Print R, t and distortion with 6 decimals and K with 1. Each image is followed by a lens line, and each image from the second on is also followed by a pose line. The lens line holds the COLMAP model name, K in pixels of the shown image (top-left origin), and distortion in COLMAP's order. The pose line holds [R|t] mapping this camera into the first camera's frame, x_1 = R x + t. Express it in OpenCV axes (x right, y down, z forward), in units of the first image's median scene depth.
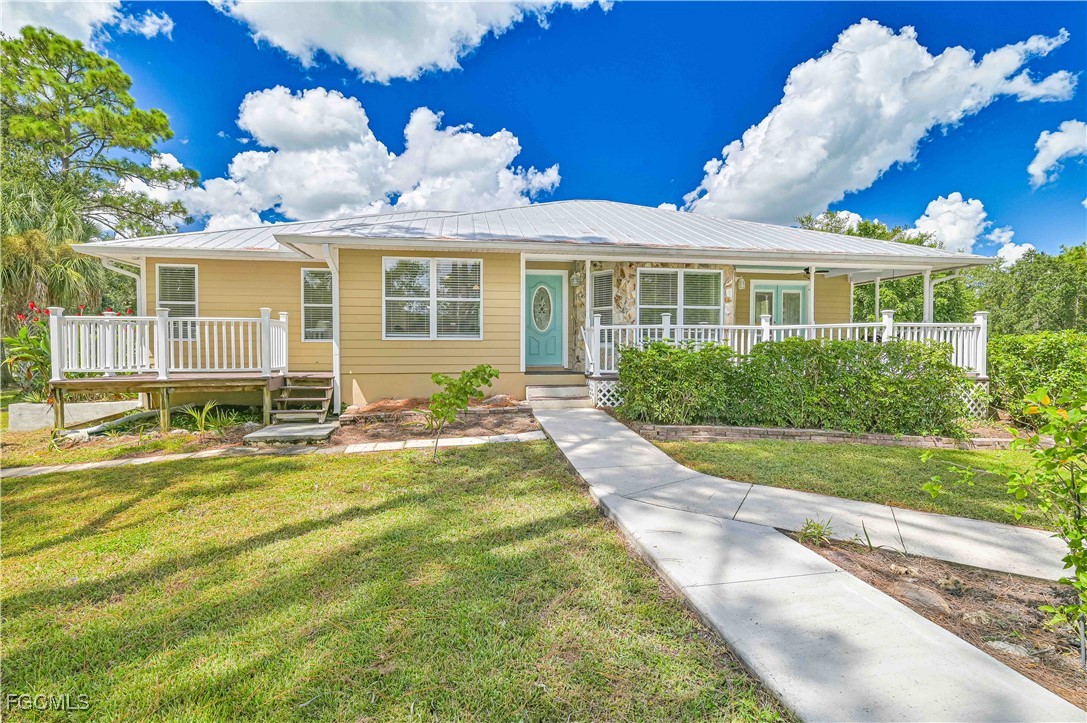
lens RADIAL K [[522.2, 0, 550.2], [0, 522.2, 358.7], [0, 0, 1]] dist [0.002222, 0.000352]
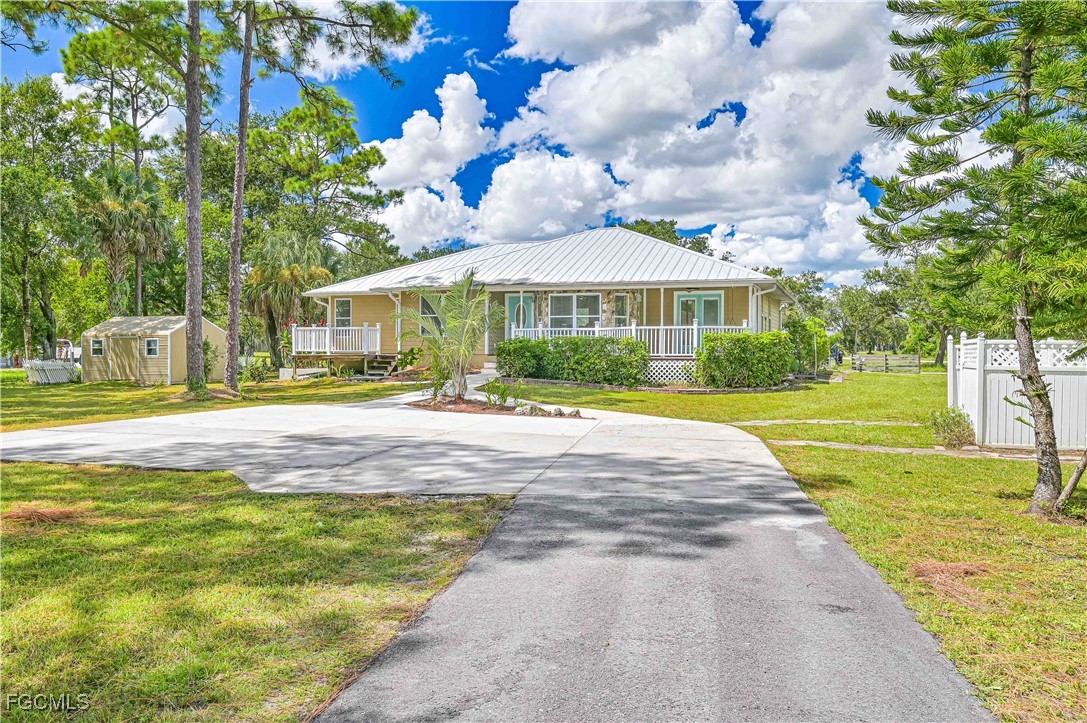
lens RADIAL K [[854.6, 0, 540.3], [0, 854.6, 359.6], [0, 0, 1]] dist [-0.008251, -0.000666]
pose [[0.872030, 0.009869, -0.489353, 1.500510], [-0.013578, 0.999900, -0.004030, 0.049939], [0.489264, 0.010159, 0.872076, -1.426487]]
